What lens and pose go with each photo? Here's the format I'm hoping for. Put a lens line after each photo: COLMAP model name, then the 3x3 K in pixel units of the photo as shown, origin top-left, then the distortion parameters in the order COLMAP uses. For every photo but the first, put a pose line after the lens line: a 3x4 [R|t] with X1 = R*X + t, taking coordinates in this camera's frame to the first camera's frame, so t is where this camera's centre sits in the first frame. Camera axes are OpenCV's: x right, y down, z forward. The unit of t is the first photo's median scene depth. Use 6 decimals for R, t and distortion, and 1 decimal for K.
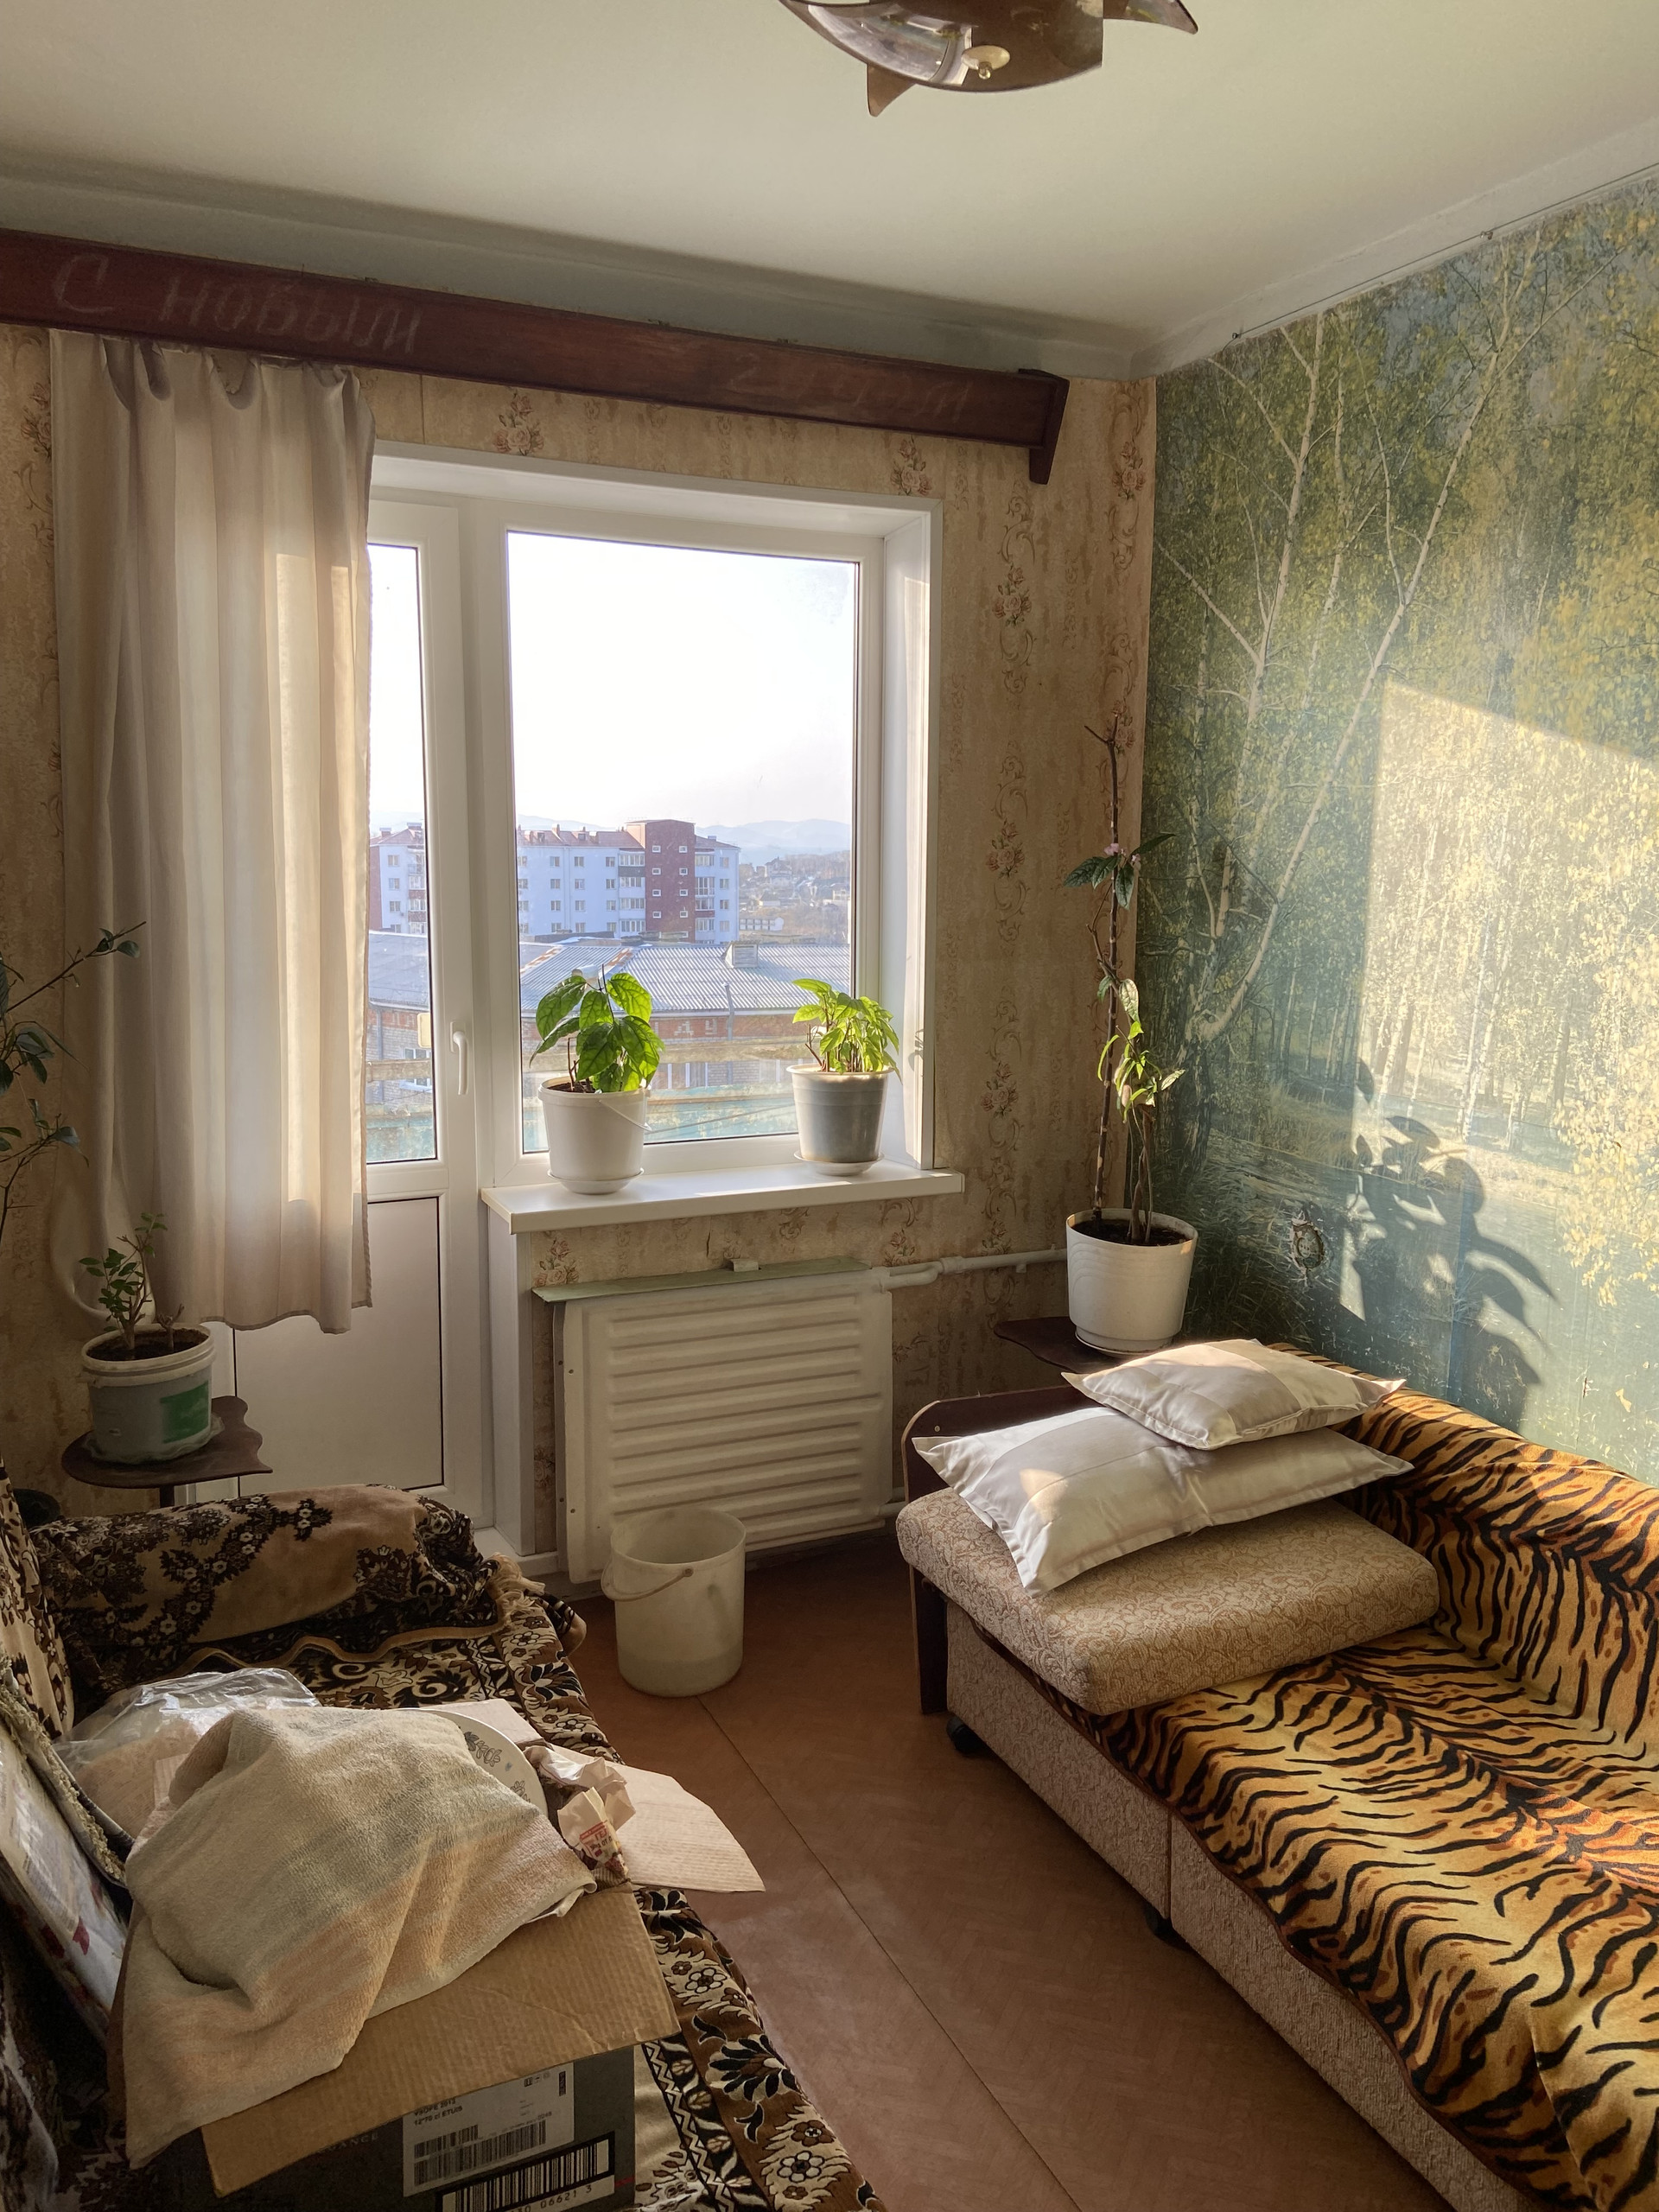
lens RADIAL K [[1675.1, 0, 841.7], [0, 1675.1, 1073.5], [0, 0, 1]] dist [0.062415, -0.016284]
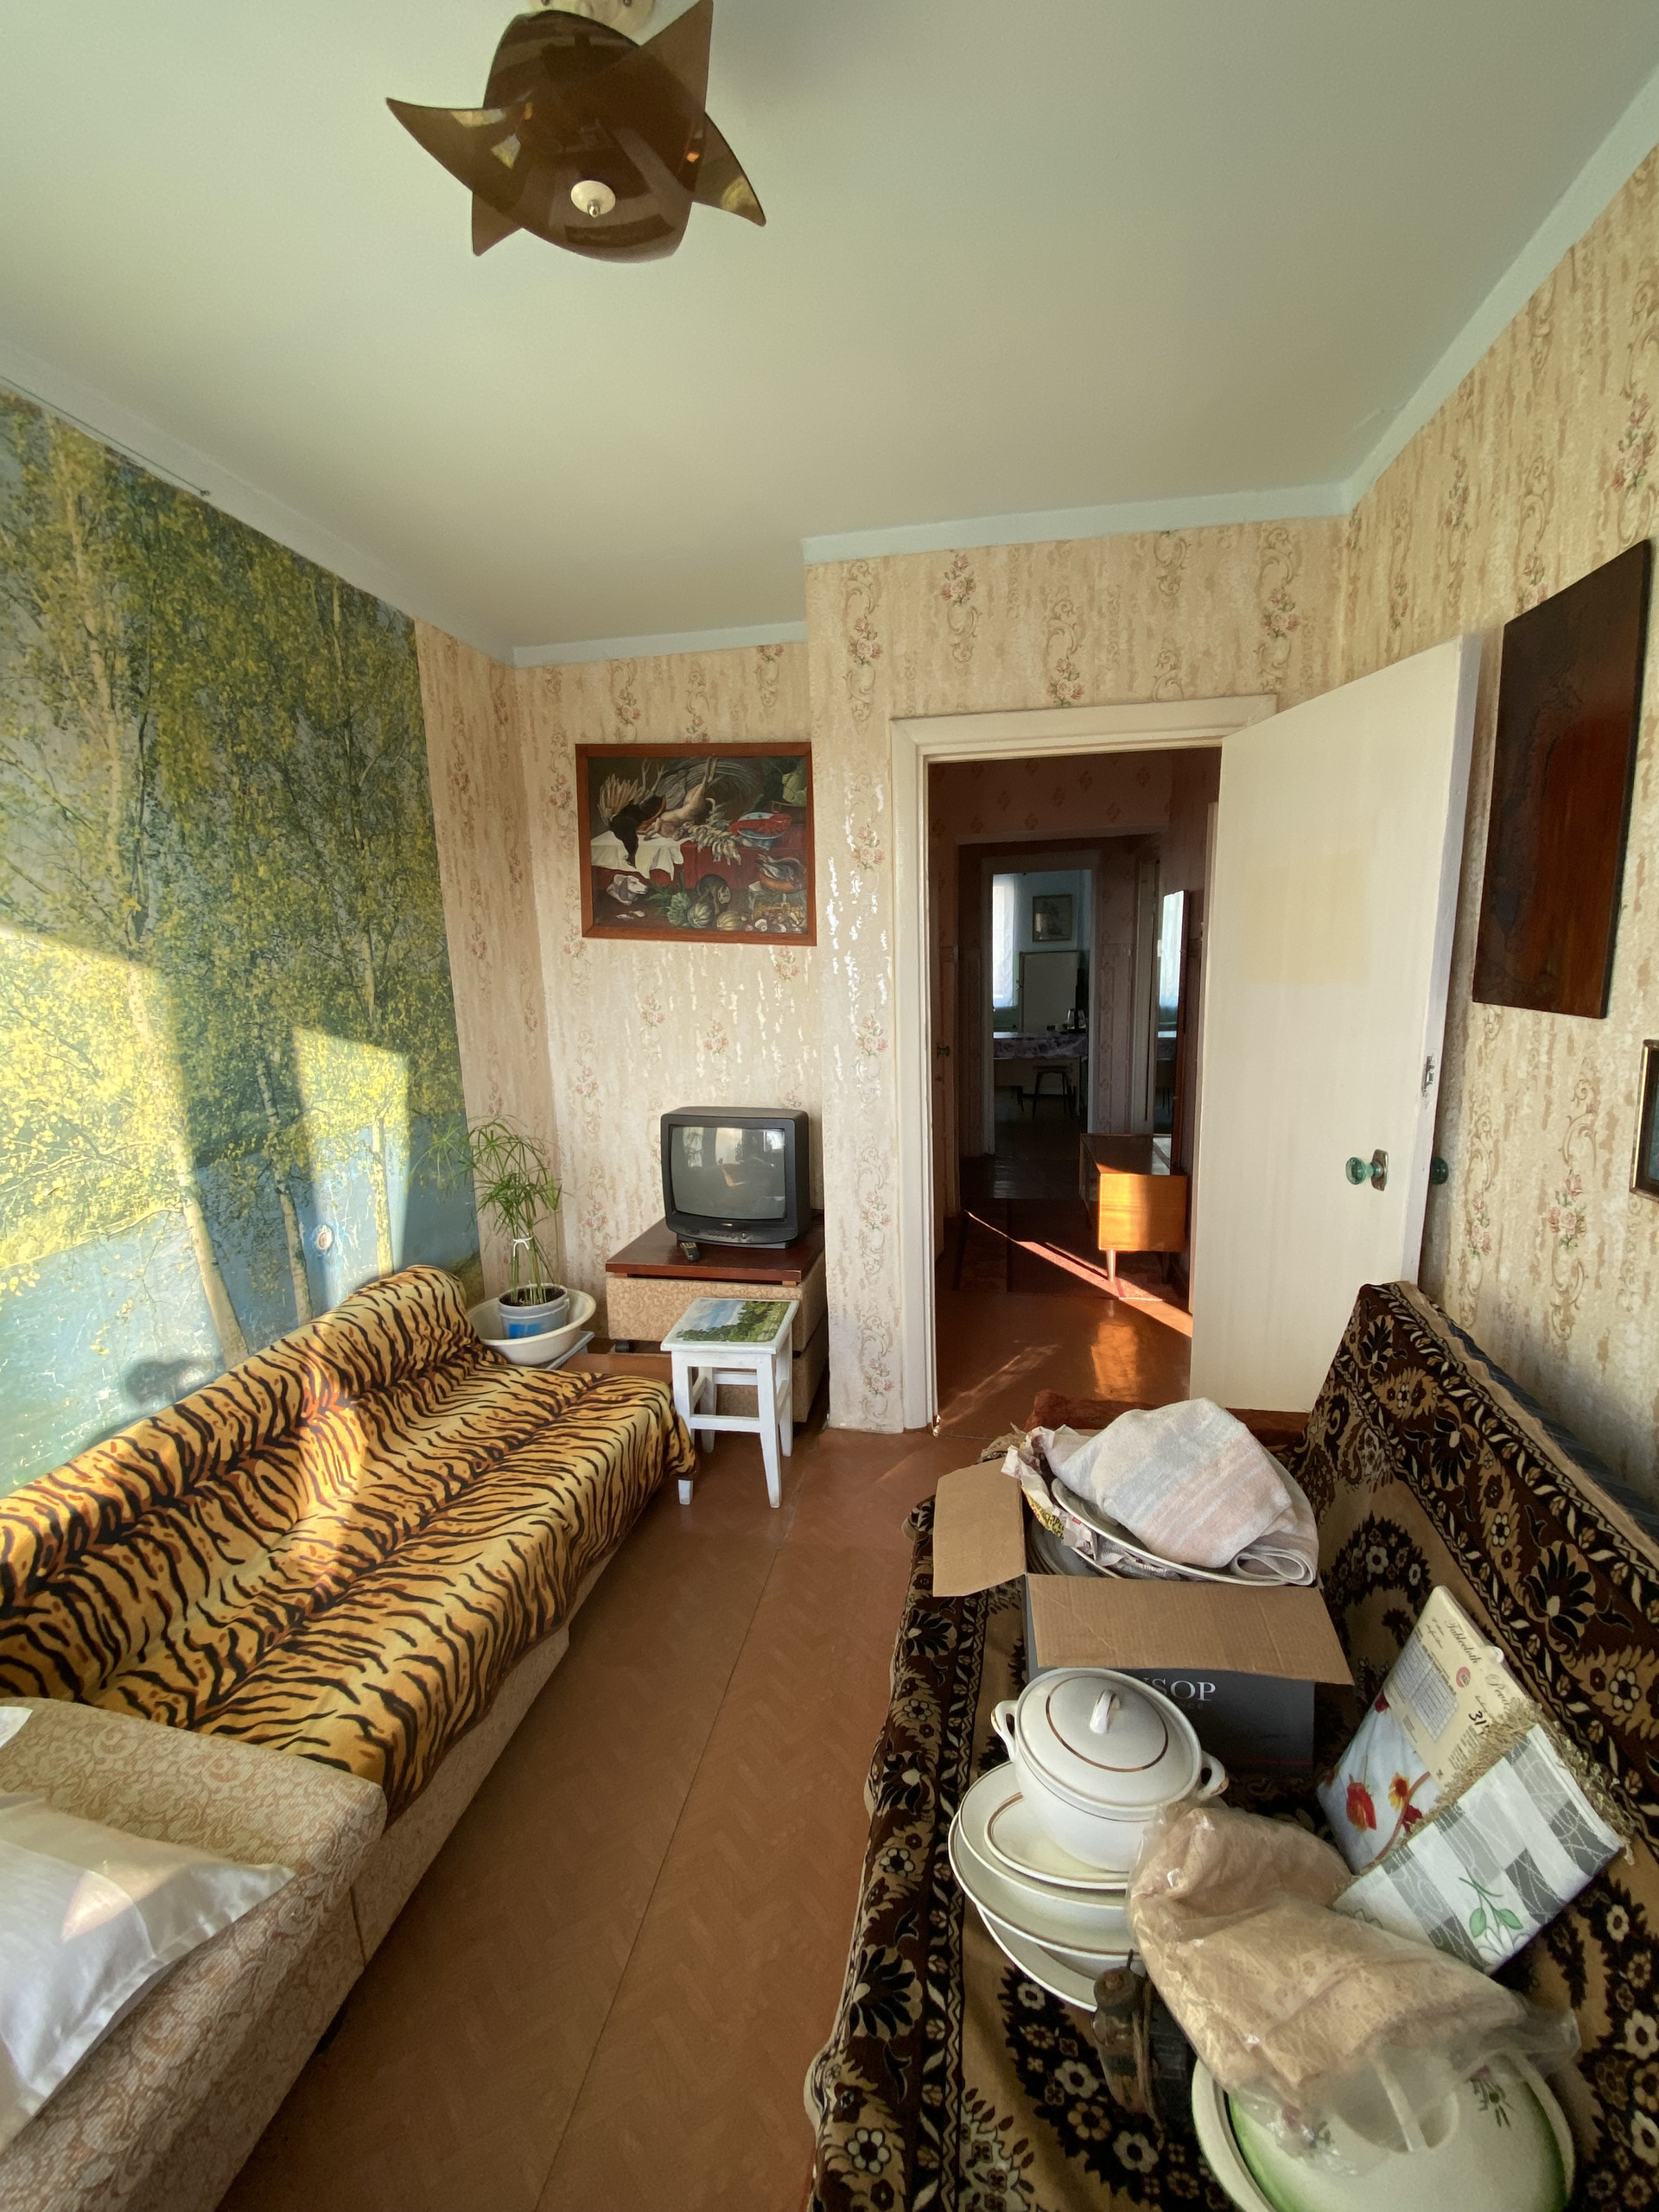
lens RADIAL K [[900.0, 0, 834.2], [0, 900.0, 1108.9], [0, 0, 1]] dist [0.013054, -0.015115]
pose [[-0.809313, -0.081962, 0.581631, -0.310798], [0.112280, 0.950370, 0.290156, -0.120526], [-0.576546, 0.300133, -0.759944, 1.093568]]
